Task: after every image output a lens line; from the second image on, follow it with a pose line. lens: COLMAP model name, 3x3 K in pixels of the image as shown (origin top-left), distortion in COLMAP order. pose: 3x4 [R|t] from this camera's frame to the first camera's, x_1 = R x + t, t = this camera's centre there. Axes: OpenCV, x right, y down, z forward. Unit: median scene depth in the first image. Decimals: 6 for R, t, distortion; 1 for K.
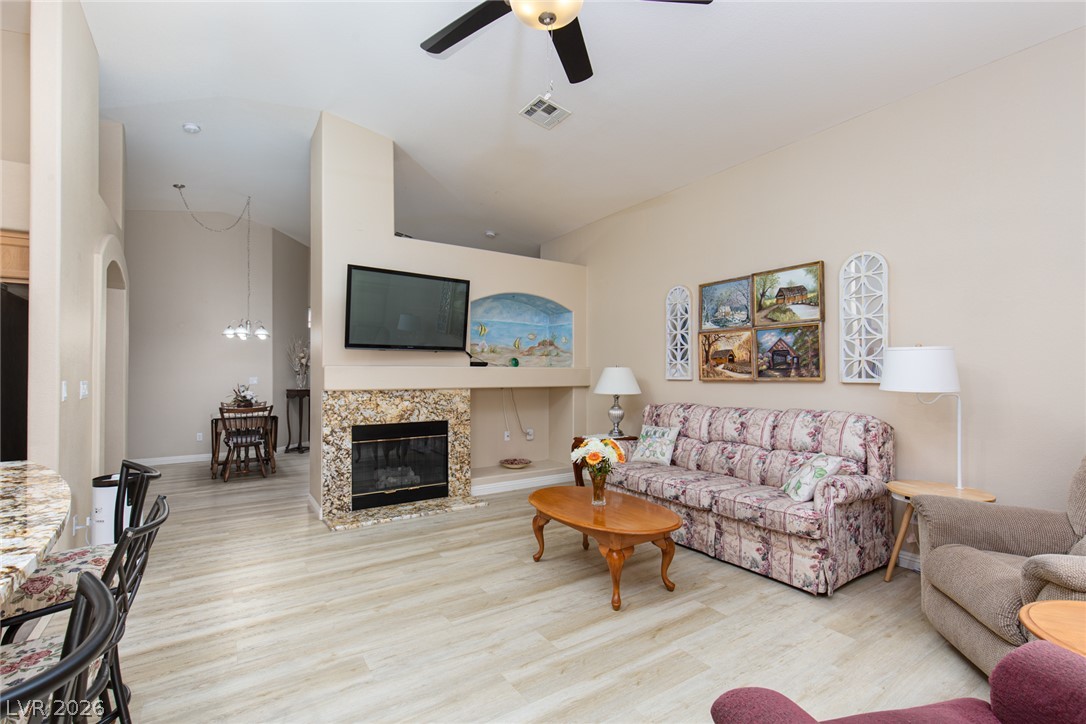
lens RADIAL K [[495.7, 0, 544.0], [0, 495.7, 366.6], [0, 0, 1]] dist [0.000713, 0.000216]
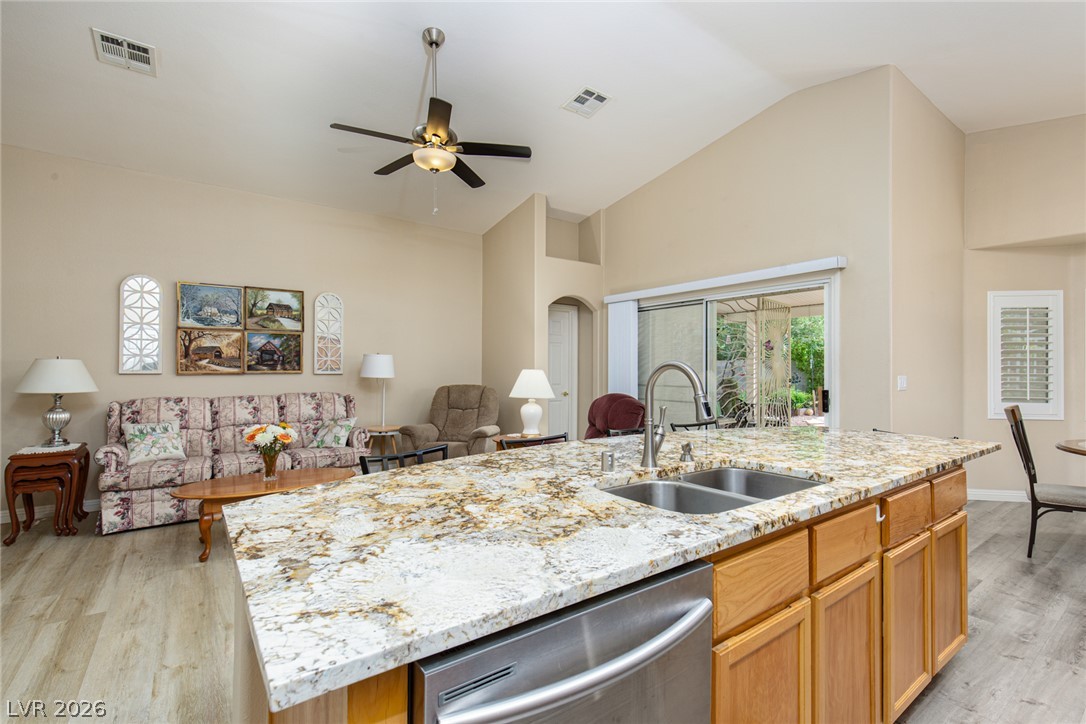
lens RADIAL K [[495.7, 0, 544.9], [0, 495.7, 362.8], [0, 0, 1]] dist [0.000713, 0.000216]
pose [[-0.054925, 0.013407, 0.998400, -0.856786], [-0.016876, 0.999755, -0.014353, 0.007216], [-0.998348, -0.017638, -0.054685, 0.332688]]
